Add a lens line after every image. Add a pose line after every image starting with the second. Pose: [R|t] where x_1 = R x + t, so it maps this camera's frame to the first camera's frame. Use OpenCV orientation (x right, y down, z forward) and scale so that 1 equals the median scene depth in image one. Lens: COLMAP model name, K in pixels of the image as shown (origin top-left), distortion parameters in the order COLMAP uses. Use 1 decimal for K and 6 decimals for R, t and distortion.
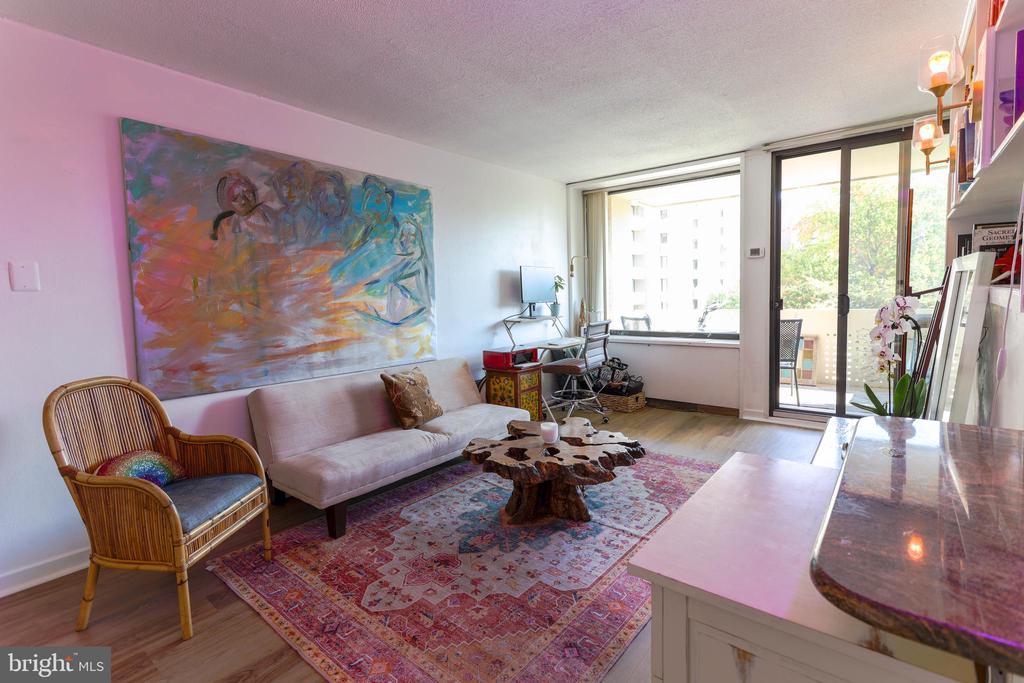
lens RADIAL K [[480.8, 0, 515.9], [0, 480.8, 326.0], [0, 0, 1]] dist [0.000042, 0.001741]
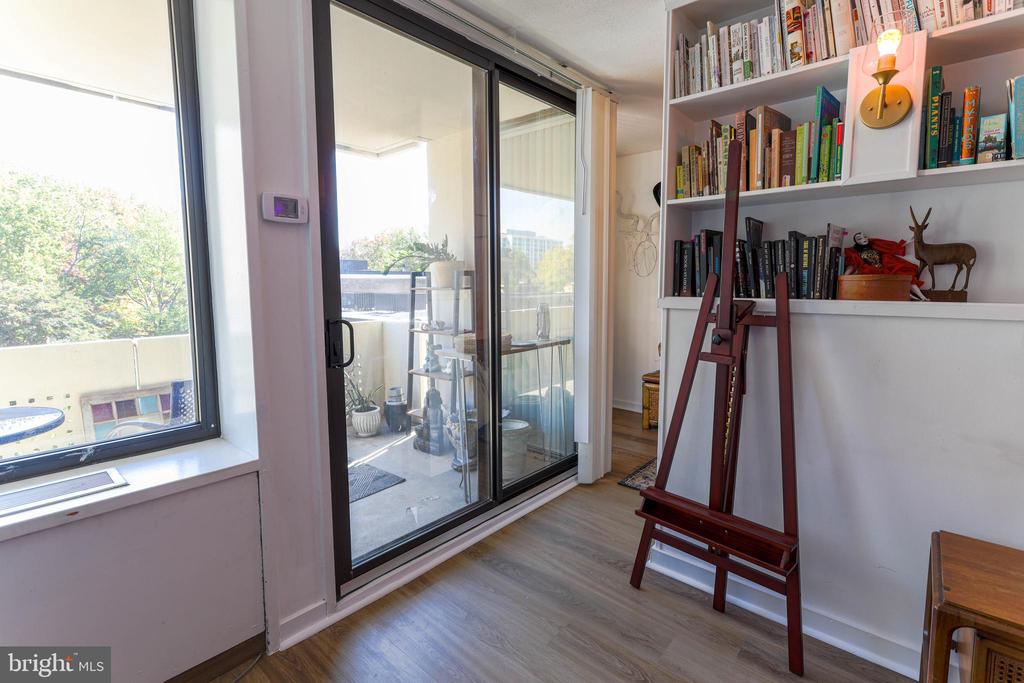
lens RADIAL K [[480.8, 0, 515.9], [0, 480.8, 326.0], [0, 0, 1]] dist [0.000042, 0.001741]
pose [[0.044681, -0.063769, 0.996964, 0.176080], [0.071910, 0.995577, 0.060458, -0.099382], [-0.996410, 0.068990, 0.049069, 1.129224]]
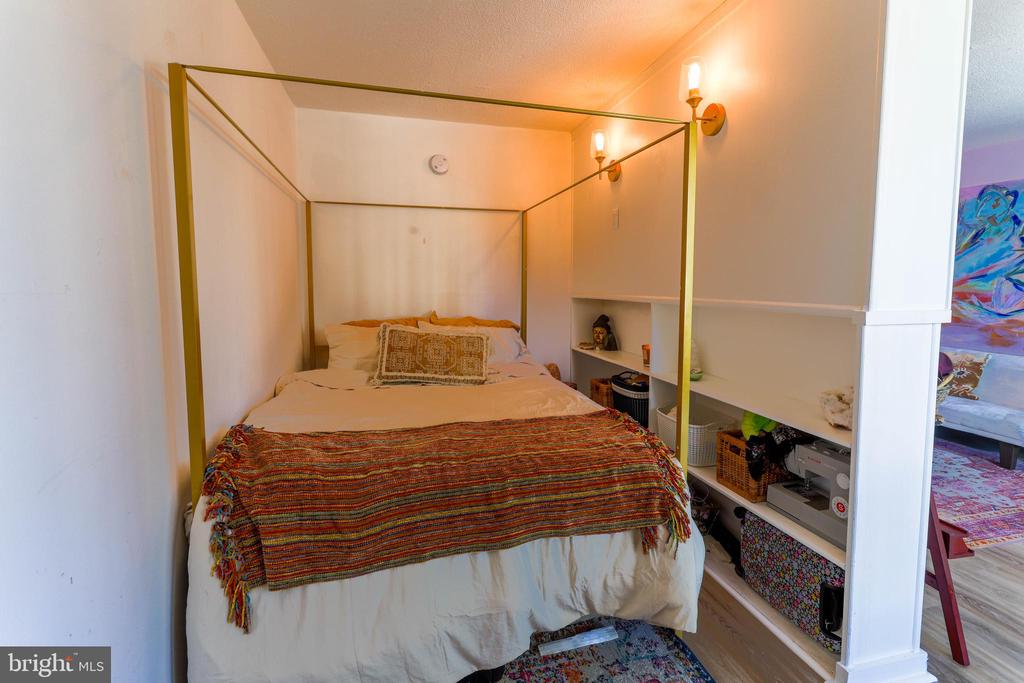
lens RADIAL K [[480.9, 0, 514.7], [0, 480.9, 326.0], [0, 0, 1]] dist [0.000015, 0.000903]
pose [[-0.604472, 0.099728, -0.790359, 1.500290], [-0.034869, 0.987870, 0.151318, -0.124388], [0.795863, 0.119027, -0.593663, 0.902959]]
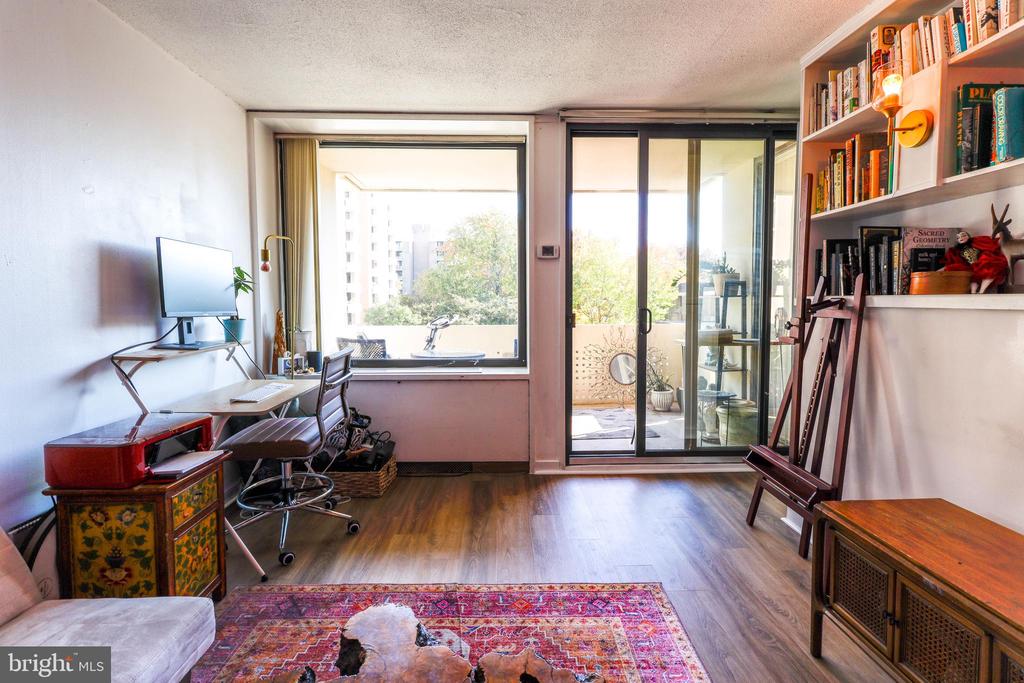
lens RADIAL K [[480.8, 0, 515.9], [0, 480.8, 326.0], [0, 0, 1]] dist [0.000042, 0.001741]
pose [[0.763911, -0.008873, 0.645260, -0.039418], [0.027540, 0.999443, -0.018861, -0.032280], [-0.644733, 0.032179, 0.763730, 0.641978]]
